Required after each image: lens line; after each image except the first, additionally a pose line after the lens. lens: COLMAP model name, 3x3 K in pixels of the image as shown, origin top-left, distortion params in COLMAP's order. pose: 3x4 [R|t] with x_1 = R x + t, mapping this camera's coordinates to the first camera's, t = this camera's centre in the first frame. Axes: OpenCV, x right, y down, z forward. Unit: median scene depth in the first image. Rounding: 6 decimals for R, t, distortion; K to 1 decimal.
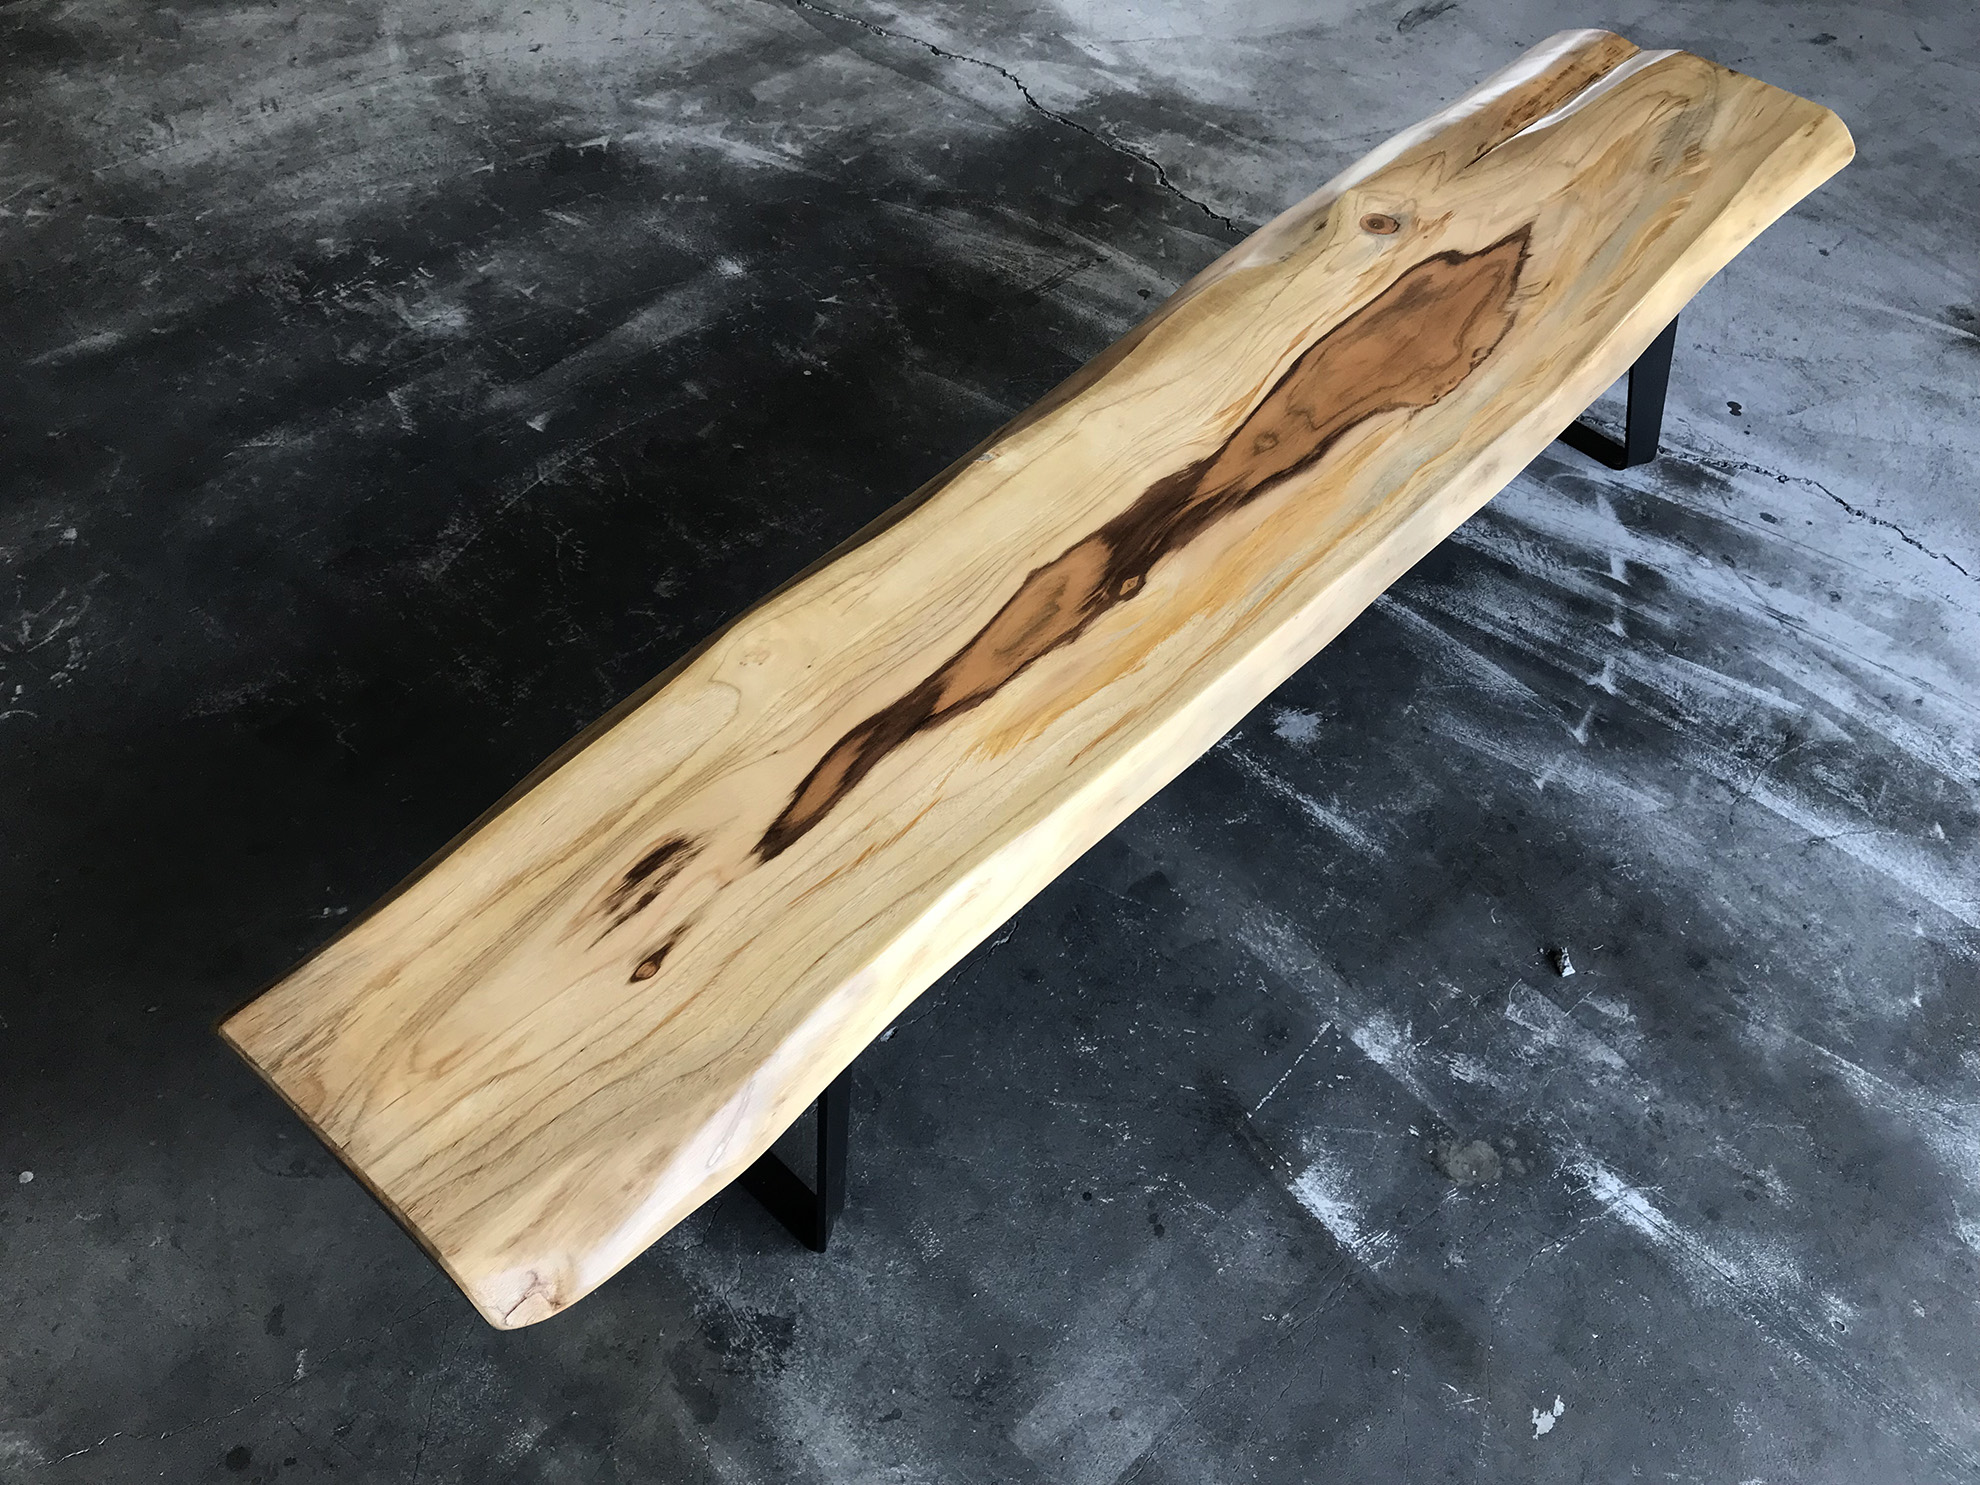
lens RADIAL K [[1618.6, 0, 983.5], [0, 1618.6, 715.9], [0, 0, 1]] dist [0.035802, -0.045506]
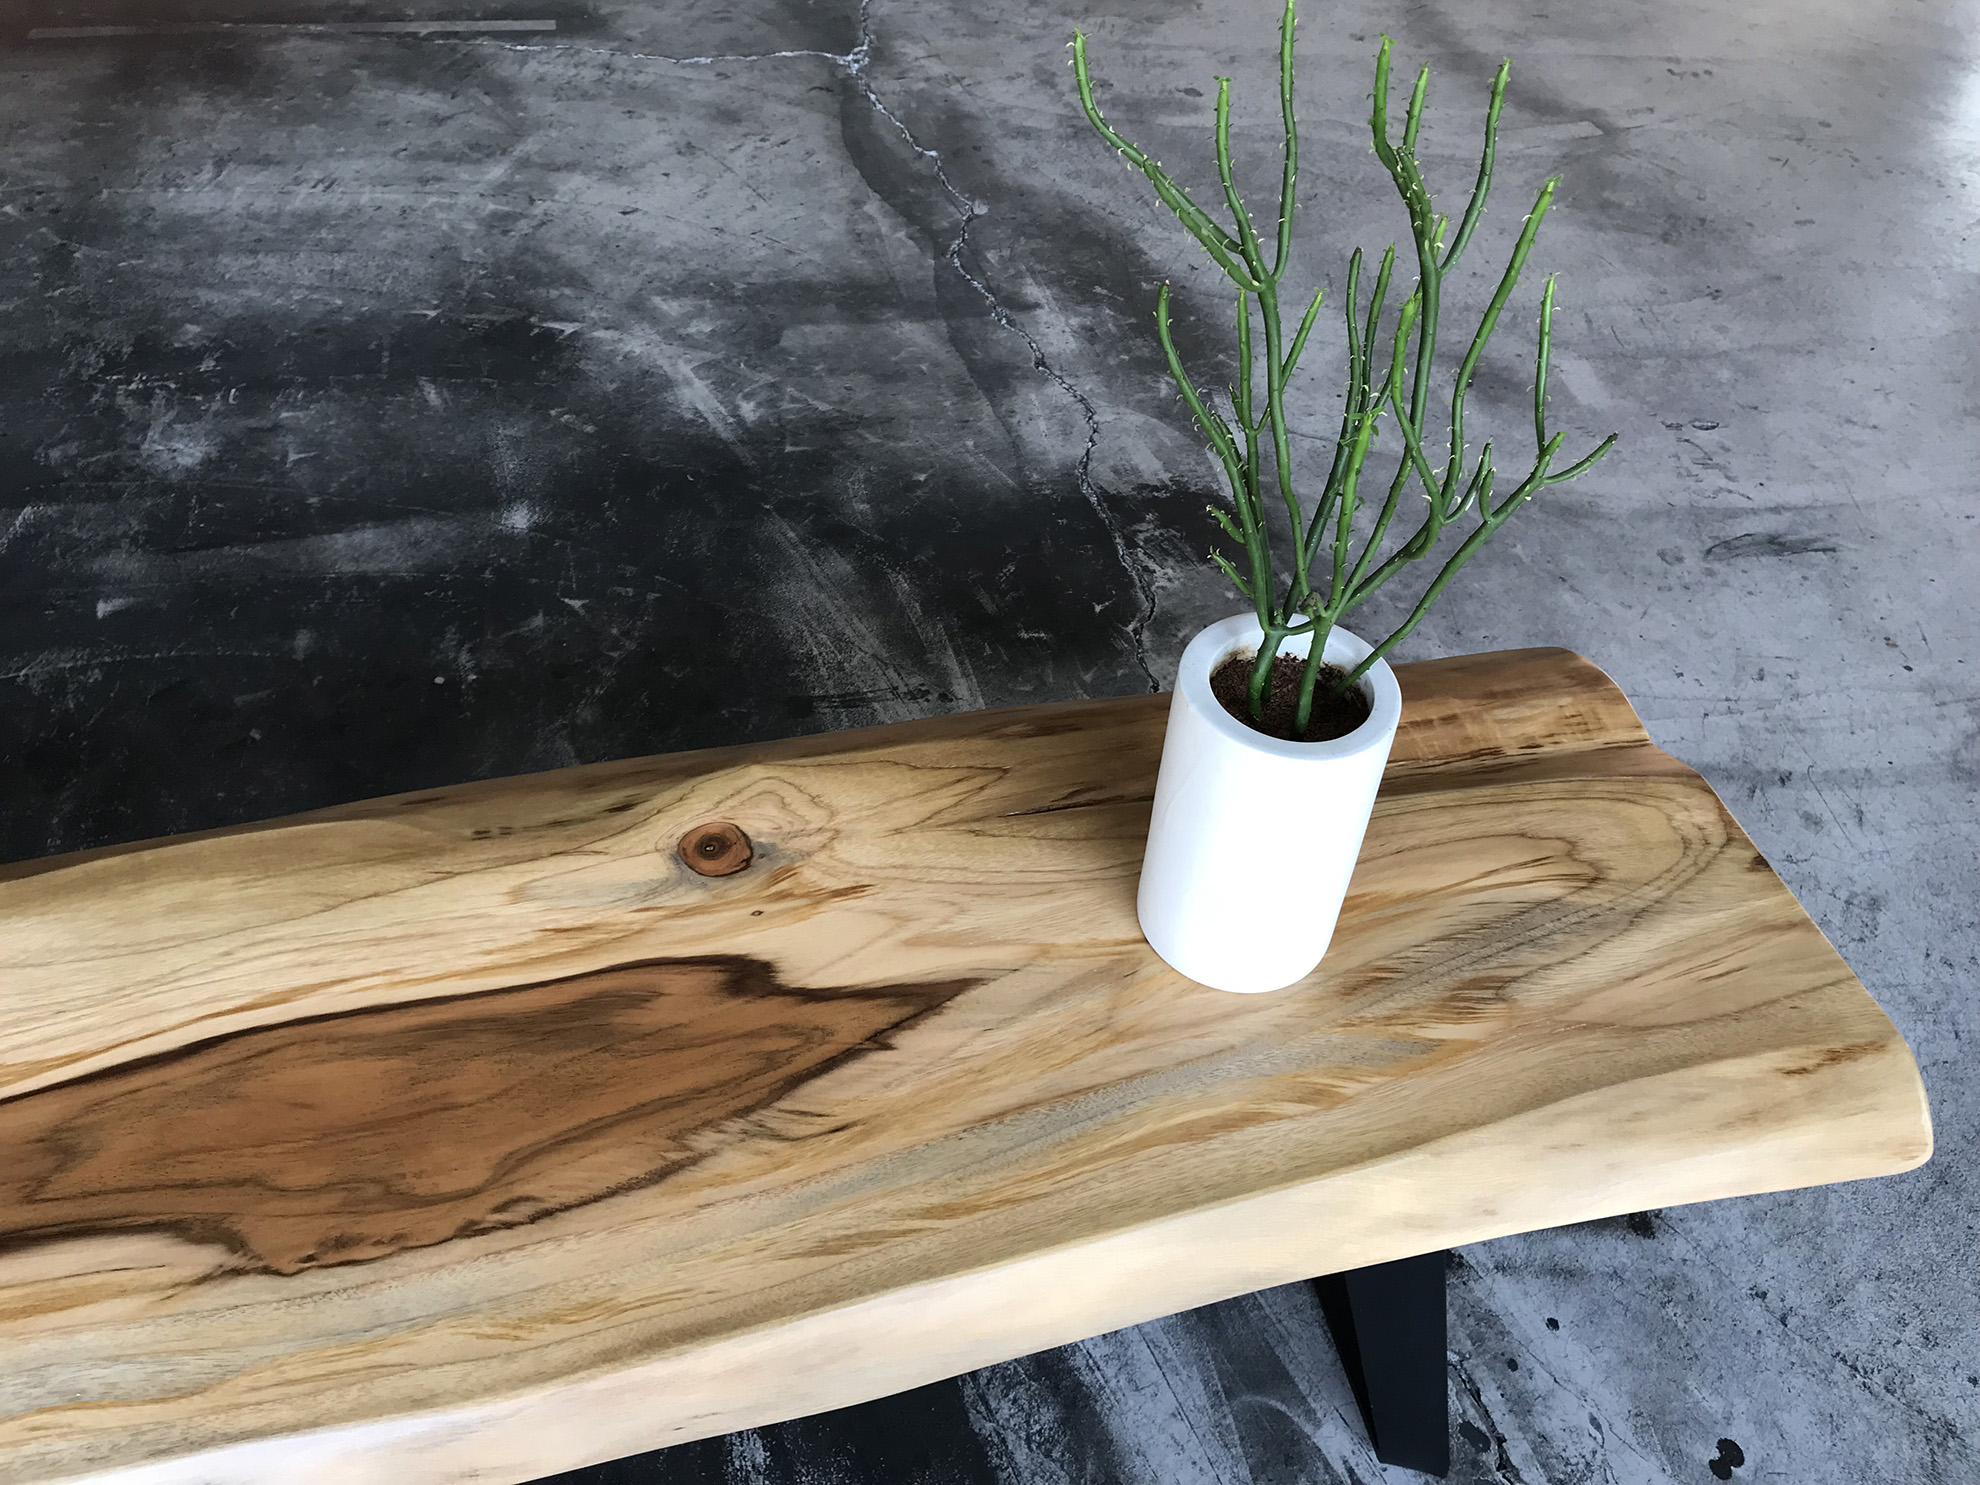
lens RADIAL K [[1618.6, 0, 985.3], [0, 1618.6, 730.0], [0, 0, 1]] dist [0.035802, -0.045506]
pose [[0.834784, 0.392133, -0.386480, 0.361400], [-0.439740, 0.897259, -0.039440, -0.257594], [0.331307, 0.202875, 0.921454, 0.403925]]
